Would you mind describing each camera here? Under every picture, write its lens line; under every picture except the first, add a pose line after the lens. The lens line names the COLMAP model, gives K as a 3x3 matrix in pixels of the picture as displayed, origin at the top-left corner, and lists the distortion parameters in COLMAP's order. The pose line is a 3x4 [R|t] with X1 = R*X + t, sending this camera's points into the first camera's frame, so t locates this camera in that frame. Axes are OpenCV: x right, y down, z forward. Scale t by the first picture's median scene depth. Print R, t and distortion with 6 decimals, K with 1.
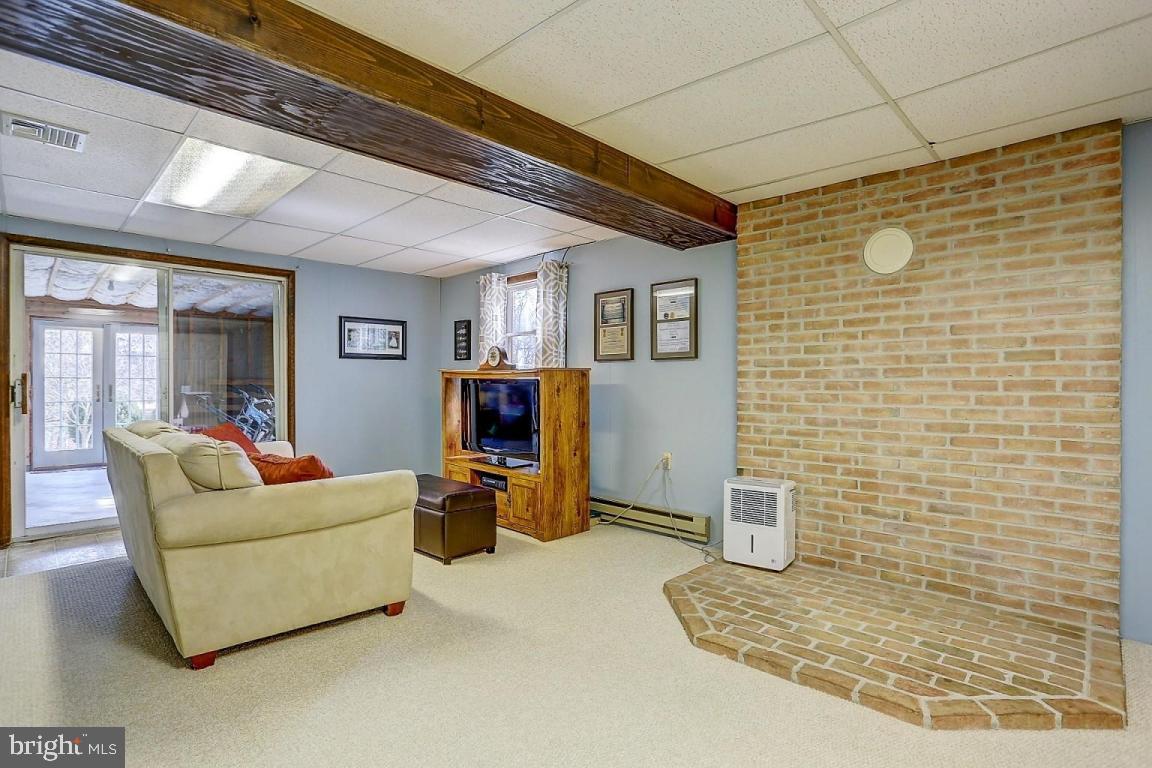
lens RADIAL K [[571.2, 0, 579.1], [0, 571.2, 385.1], [0, 0, 1]] dist [-0.061077, 0.019145]
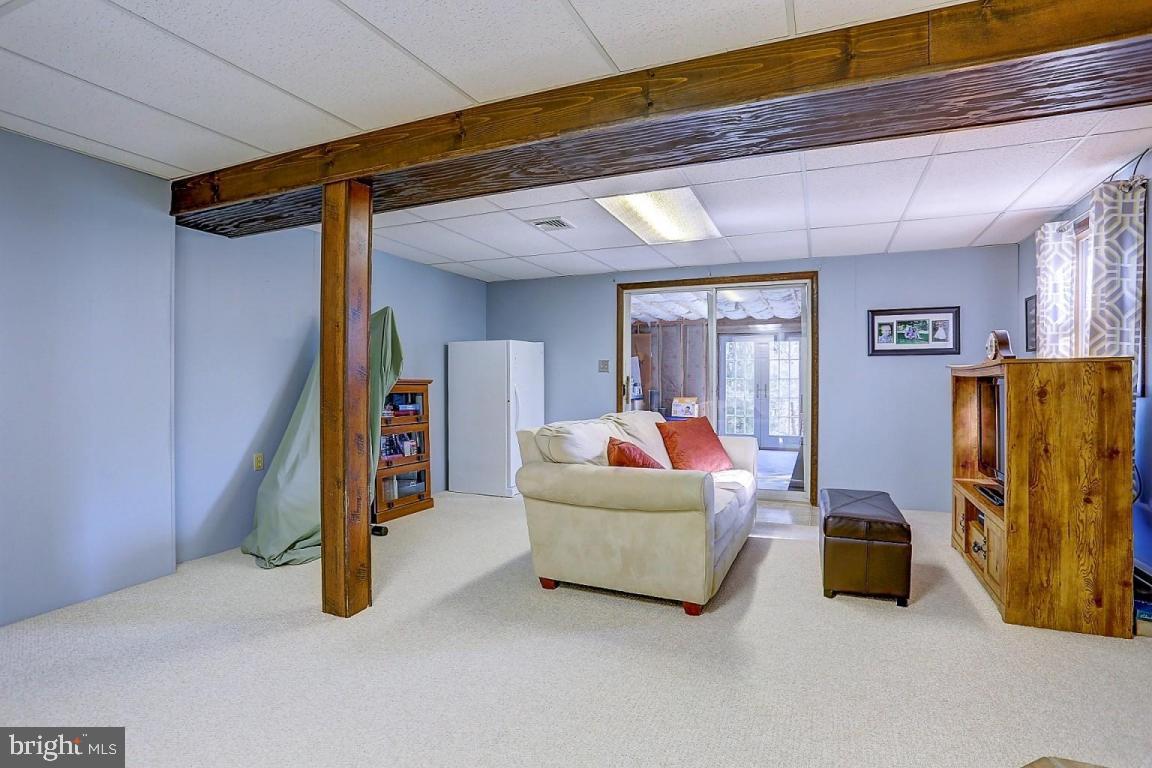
lens RADIAL K [[571.2, 0, 577.7], [0, 571.2, 382.6], [0, 0, 1]] dist [-0.061077, 0.019145]
pose [[0.352823, -0.000387, -0.935690, 0.349036], [-0.003404, 0.999993, -0.001697, -0.000626], [0.935684, 0.003784, 0.352819, 0.294183]]
